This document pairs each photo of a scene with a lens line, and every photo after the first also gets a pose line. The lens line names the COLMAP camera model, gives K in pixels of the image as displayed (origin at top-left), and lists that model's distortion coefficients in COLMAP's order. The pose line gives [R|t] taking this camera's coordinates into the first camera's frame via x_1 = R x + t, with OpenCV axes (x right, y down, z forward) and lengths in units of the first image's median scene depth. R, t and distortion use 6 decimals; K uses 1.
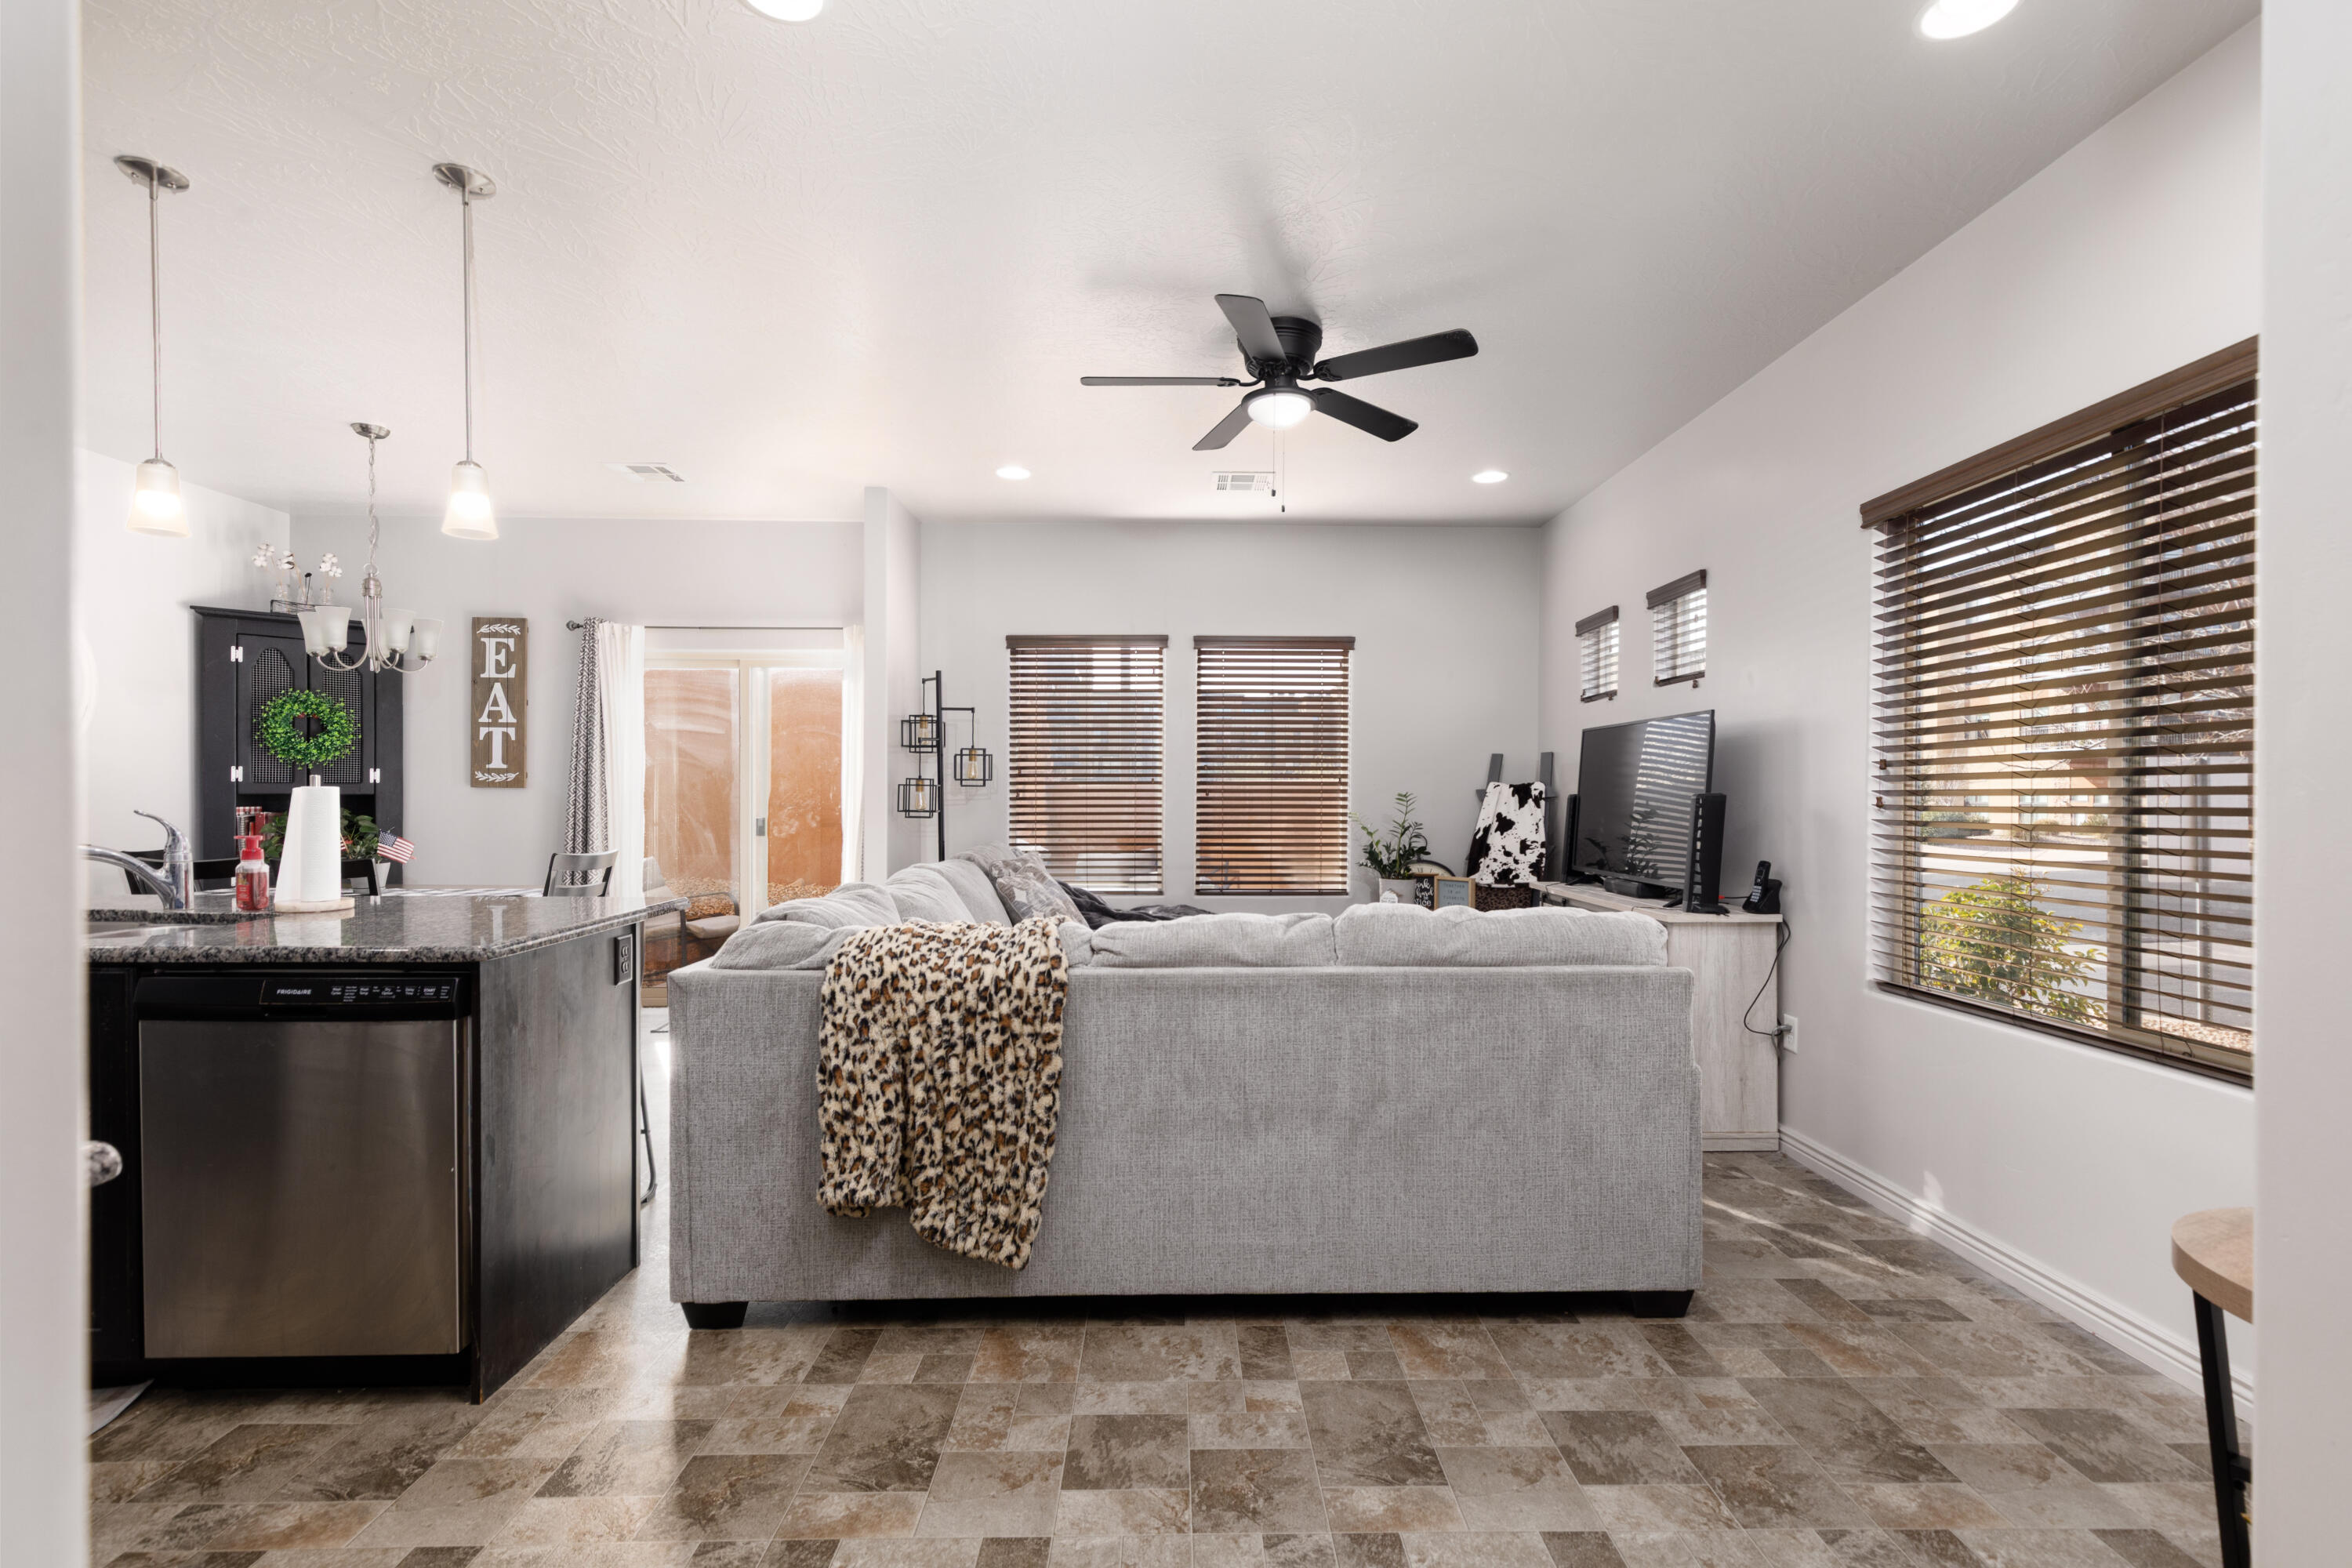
lens RADIAL K [[1052.1, 0, 1184.8], [0, 1052.1, 802.0], [0, 0, 1]] dist [0.003572, -0.000302]
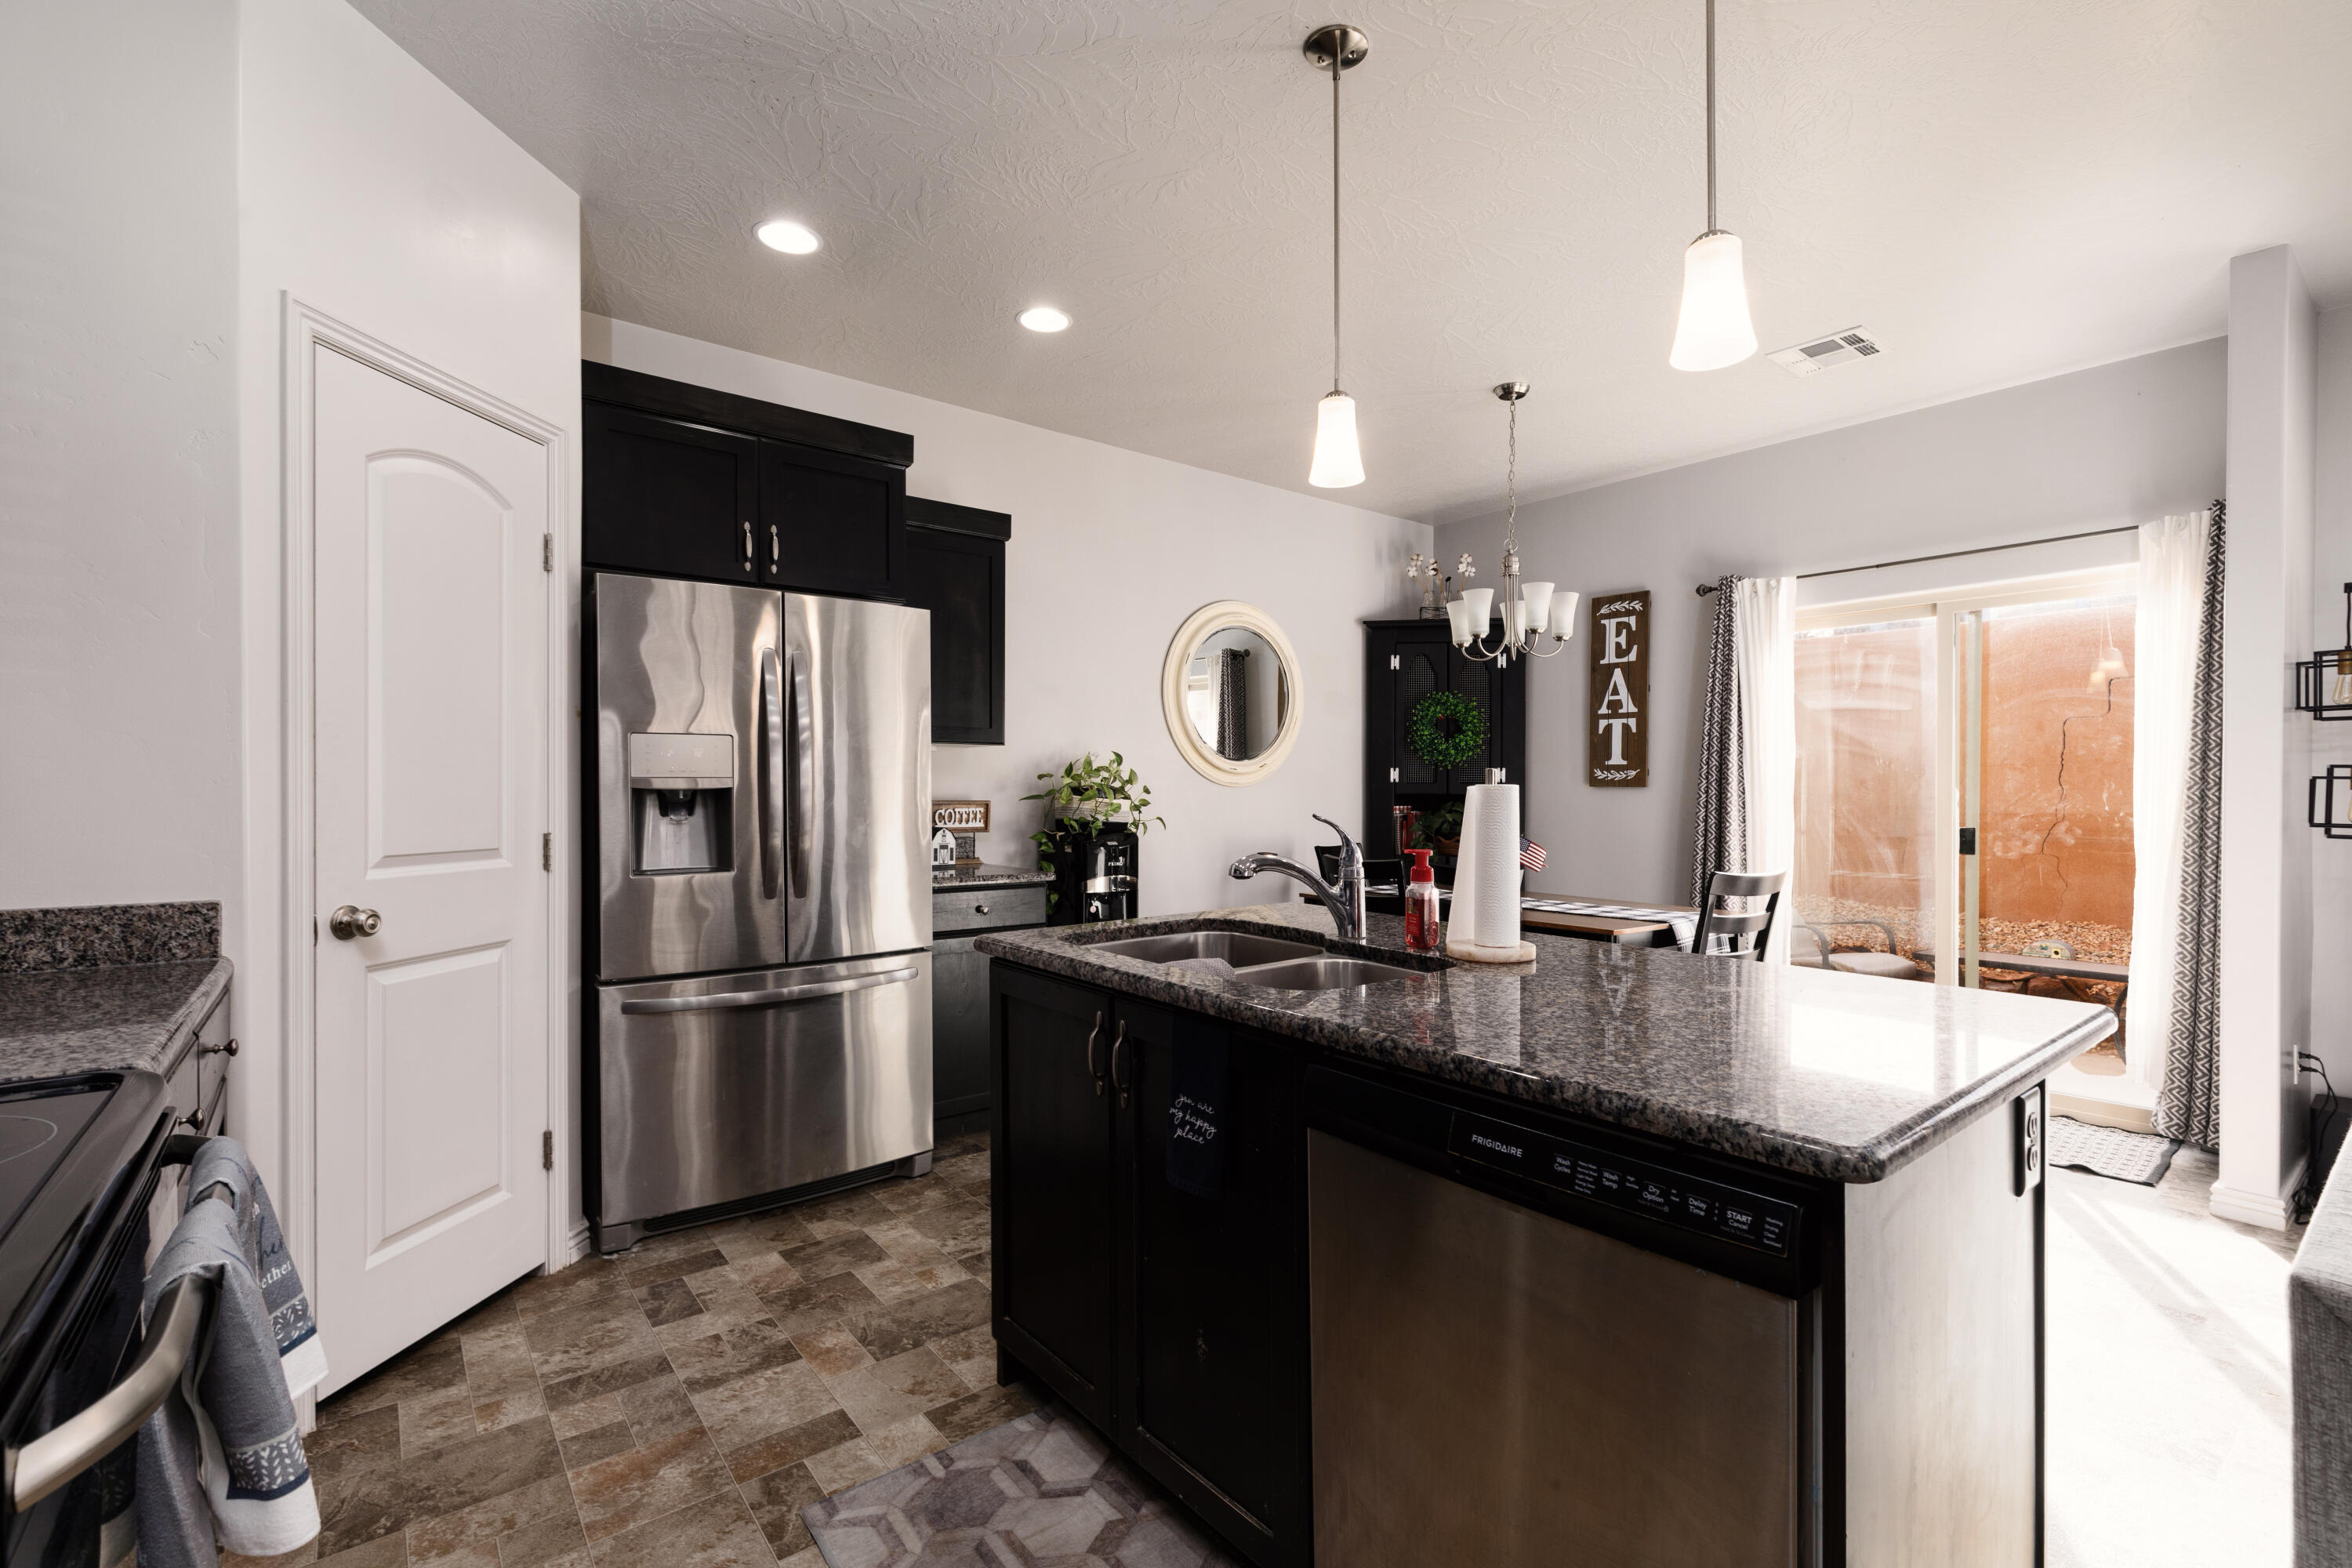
lens RADIAL K [[1052.1, 0, 1185.6], [0, 1052.1, 801.3], [0, 0, 1]] dist [0.003572, -0.000302]
pose [[0.604819, 0.005853, -0.796341, -0.382071], [-0.006079, 0.999978, 0.002733, -0.003654], [0.796340, 0.003188, 0.604841, 0.403925]]
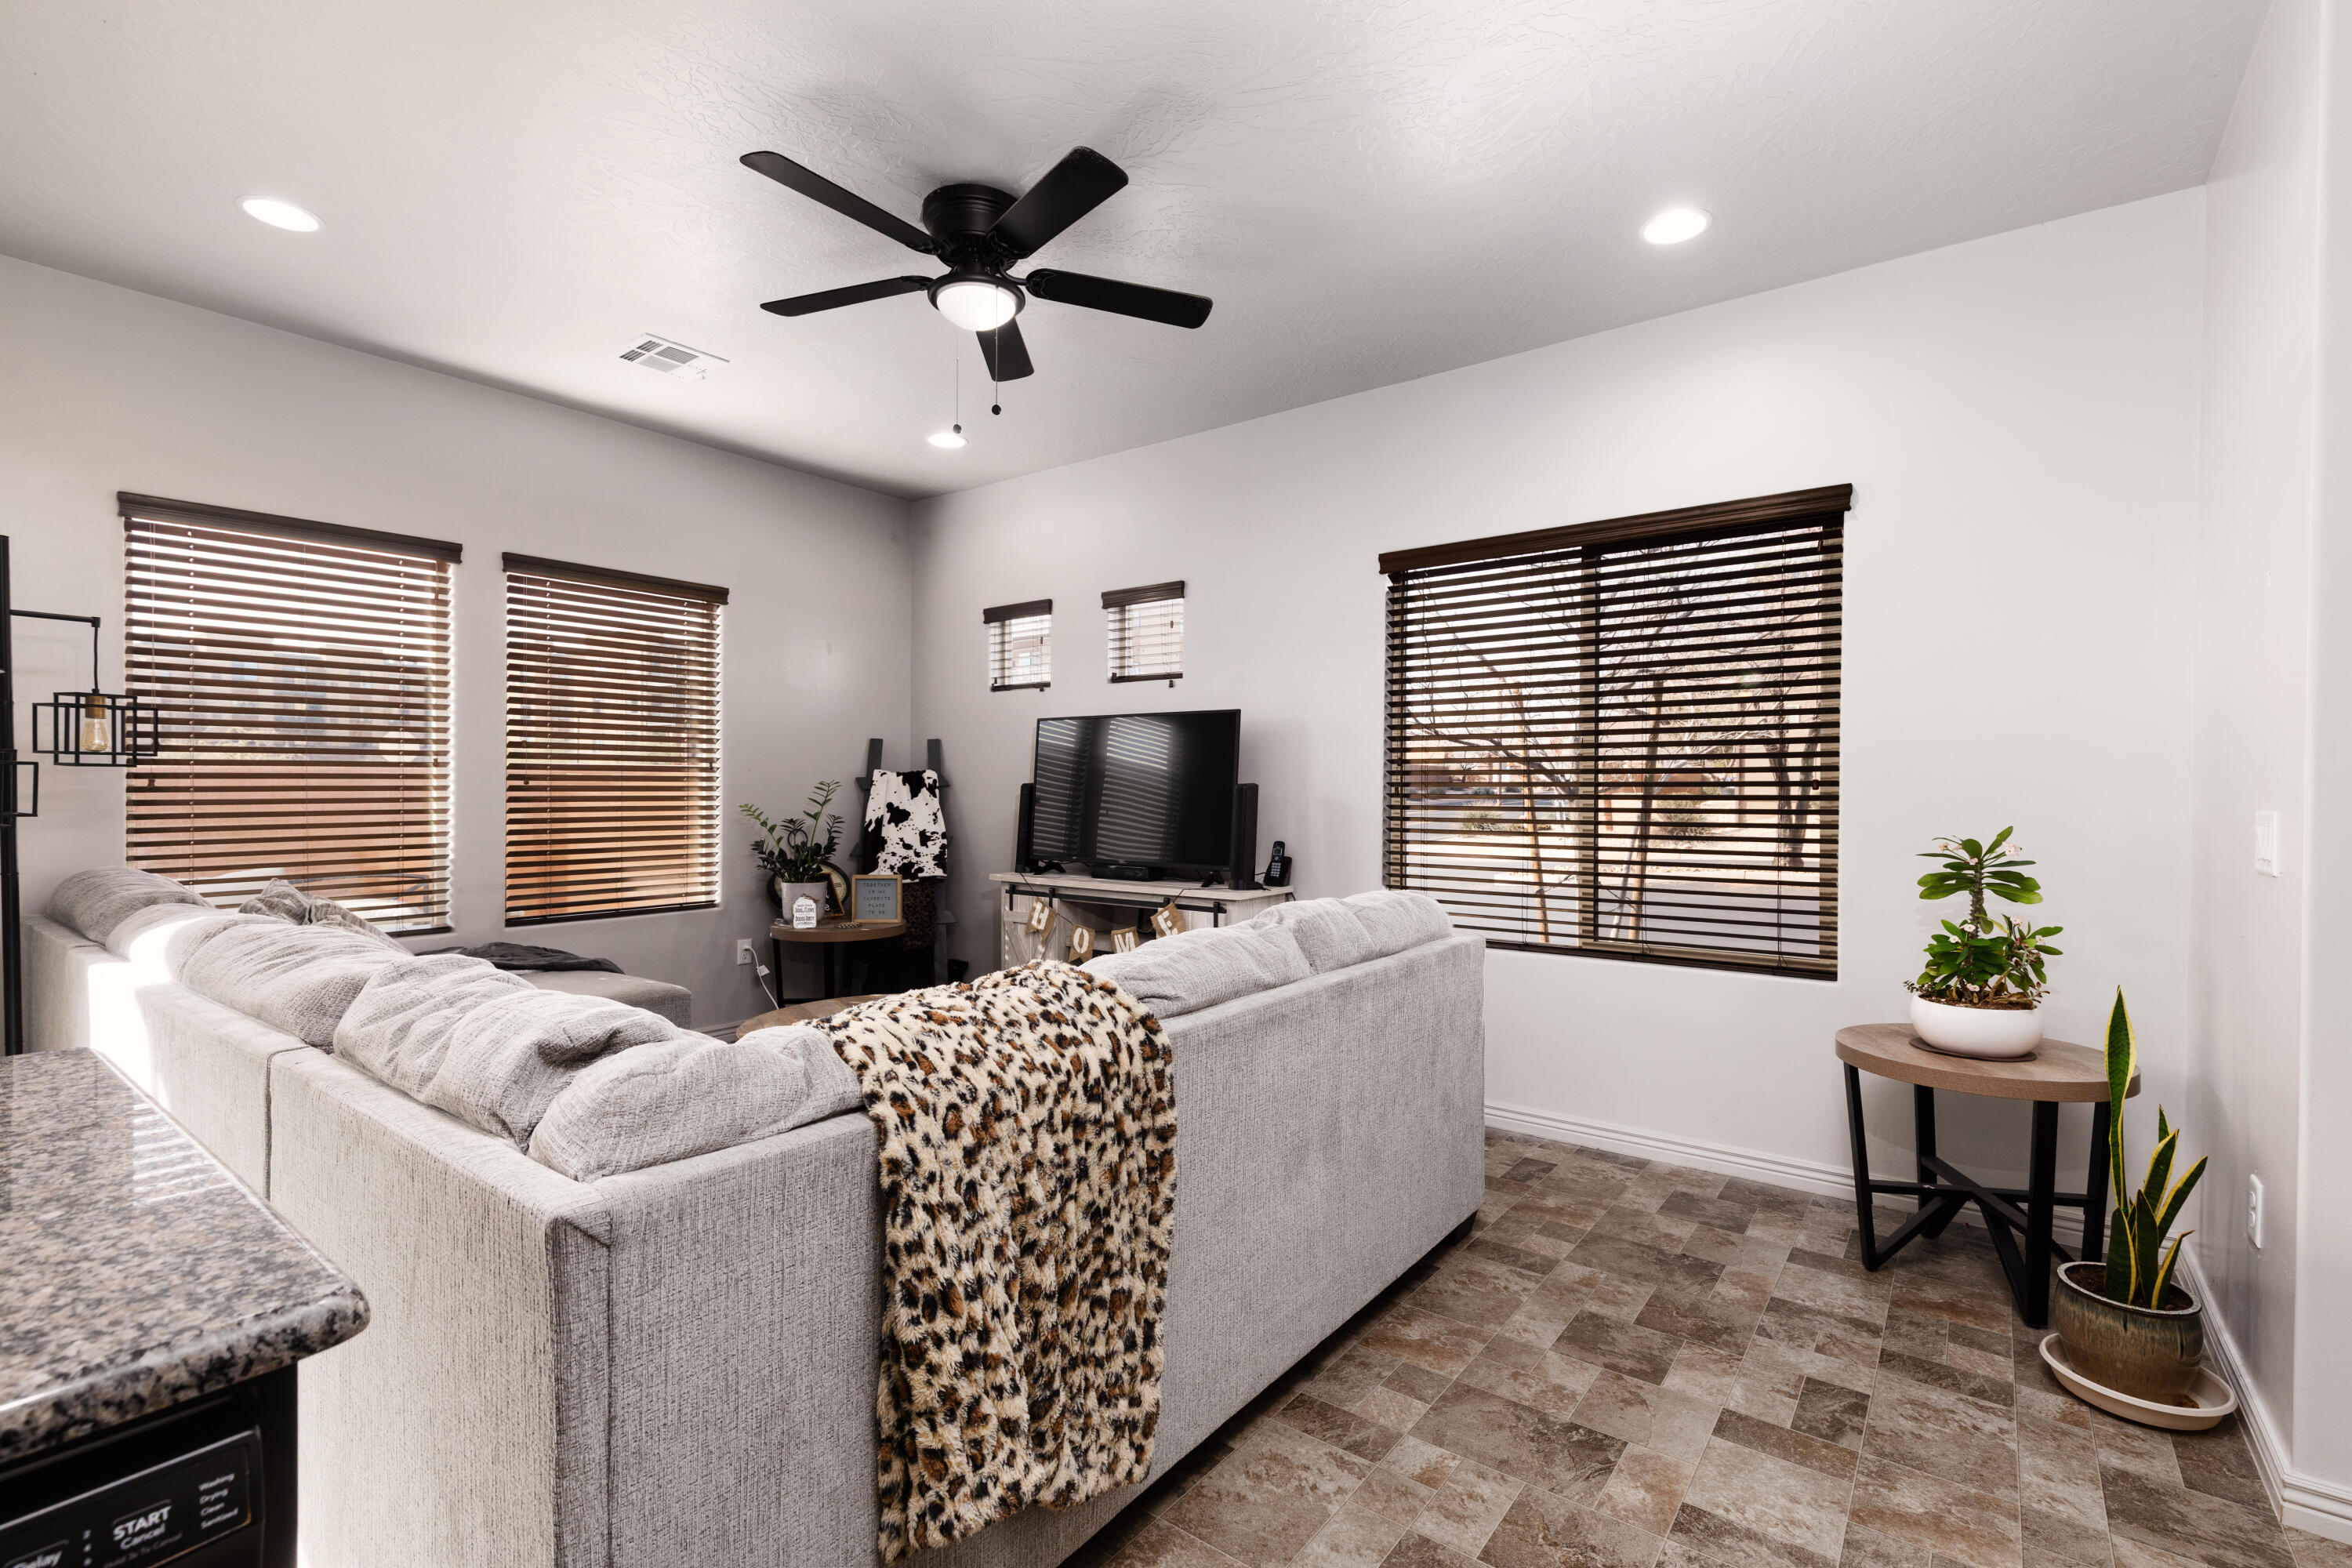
lens RADIAL K [[1052.1, 0, 1197.1], [0, 1052.1, 795.2], [0, 0, 1]] dist [0.003572, -0.000302]
pose [[0.615356, -0.006582, 0.788222, -0.500008], [0.001983, 0.999975, 0.006801, -0.004017], [-0.788247, -0.002622, 0.615353, 0.411350]]
